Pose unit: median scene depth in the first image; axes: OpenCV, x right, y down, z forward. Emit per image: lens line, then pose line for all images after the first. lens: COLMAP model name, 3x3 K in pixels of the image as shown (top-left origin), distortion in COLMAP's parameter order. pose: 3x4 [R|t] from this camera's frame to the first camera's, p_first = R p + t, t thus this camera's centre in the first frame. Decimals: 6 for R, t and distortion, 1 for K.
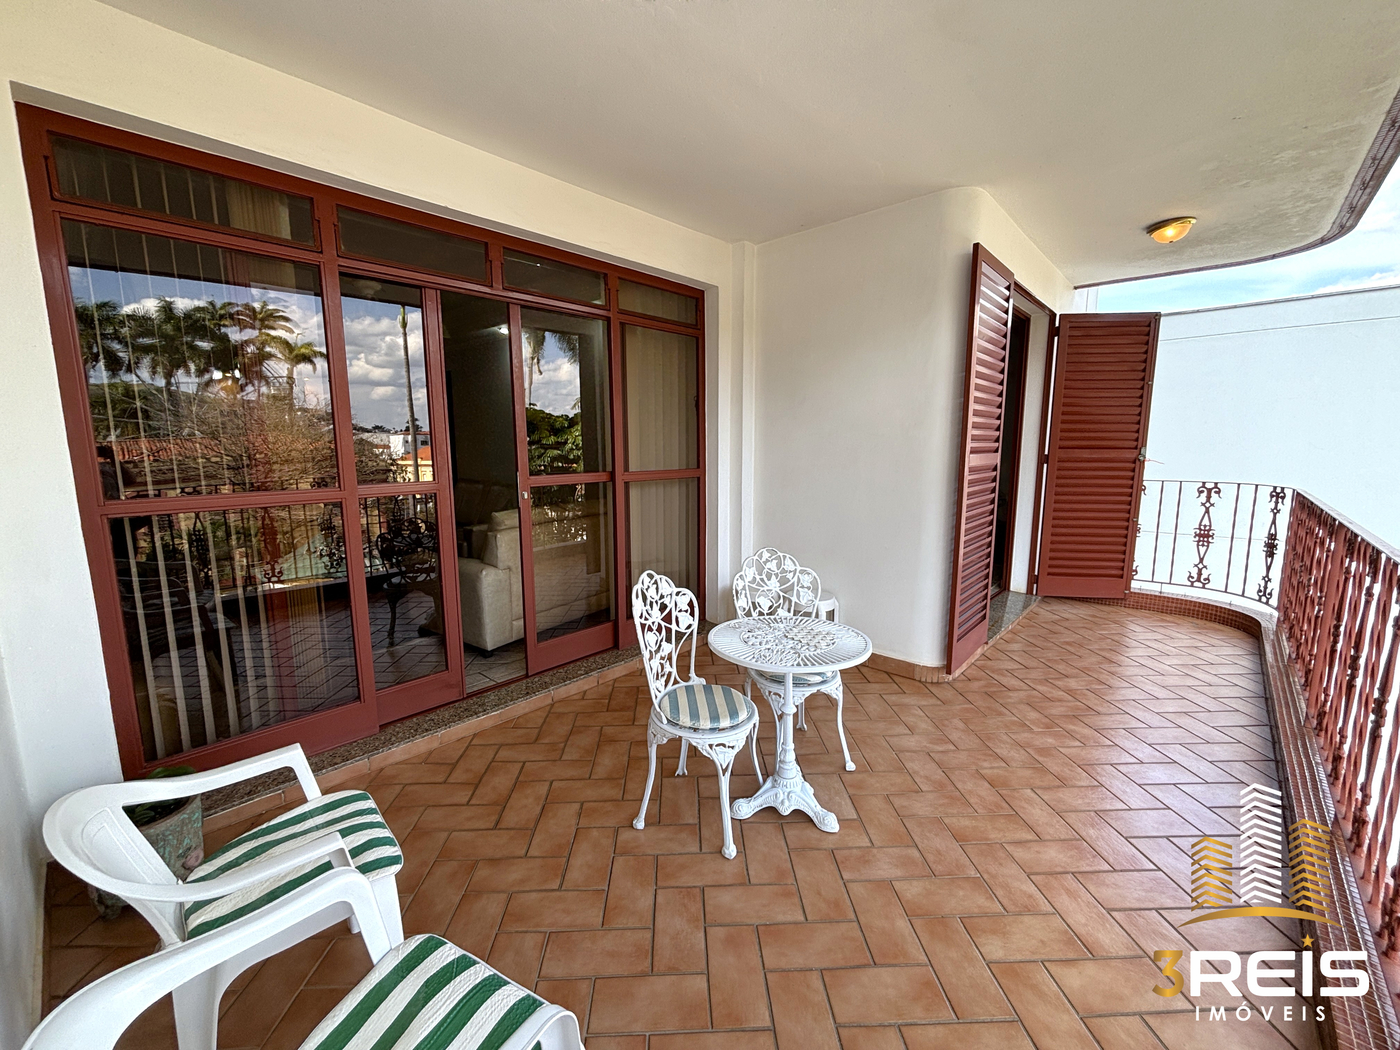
lens RADIAL K [[566.6, 0, 701.5], [0, 566.6, 522.3], [0, 0, 1]] dist [0.004225, -0.001474]
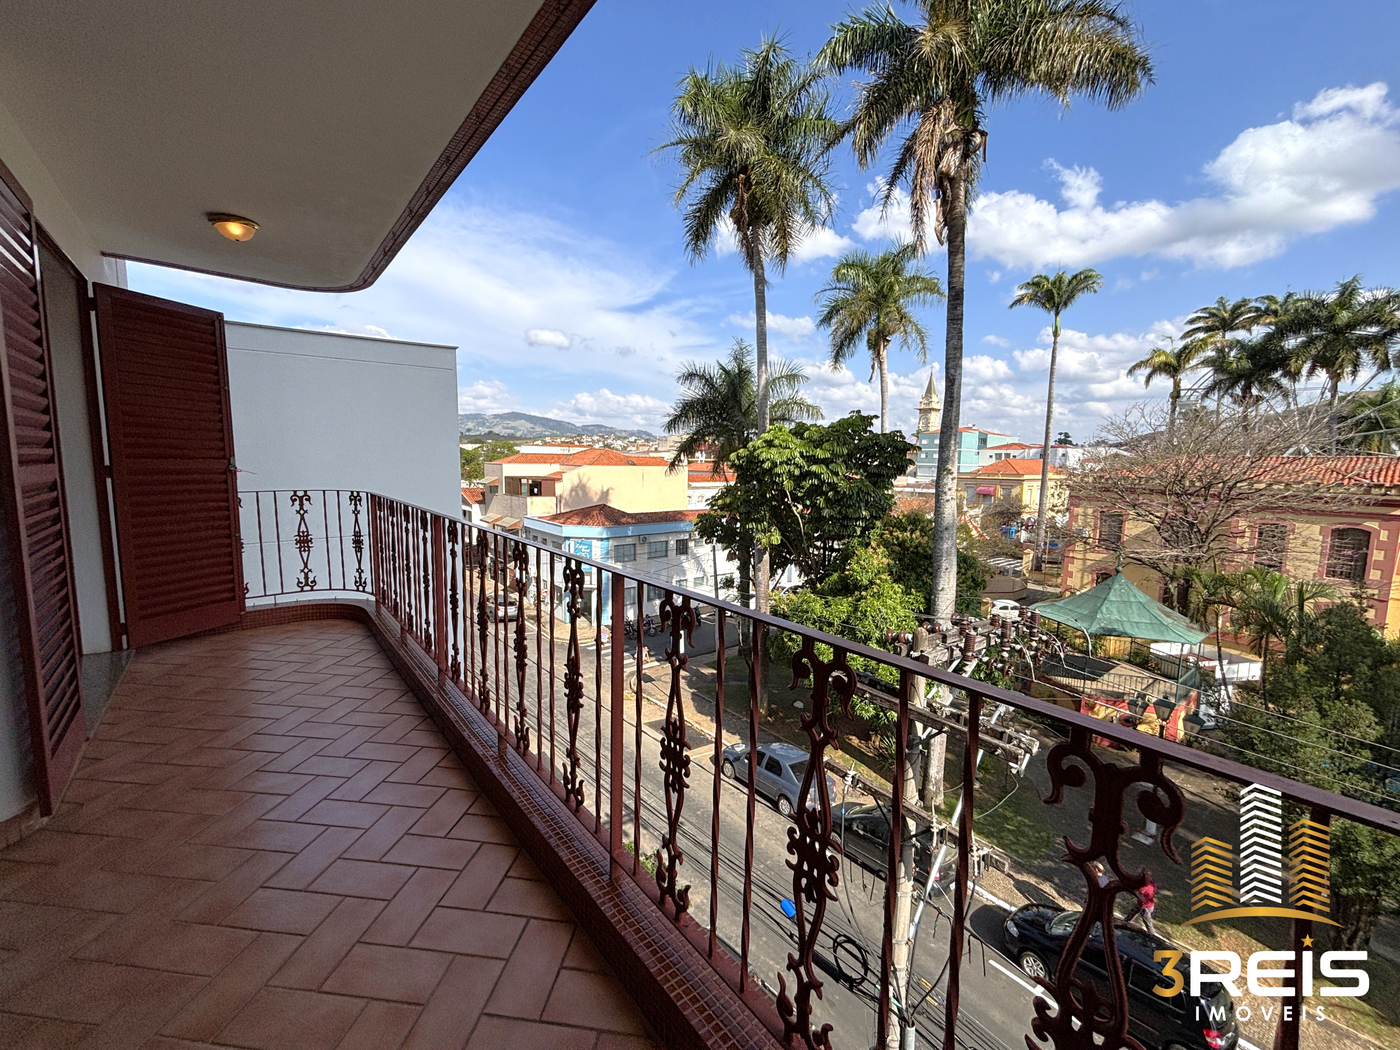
lens RADIAL K [[566.6, 0, 698.4], [0, 566.6, 523.0], [0, 0, 1]] dist [0.004225, -0.001474]
pose [[0.162293, -0.108690, 0.980738, -0.021865], [0.123282, 0.988361, 0.089134, -0.014093], [-0.979011, 0.106441, 0.173804, 0.104915]]
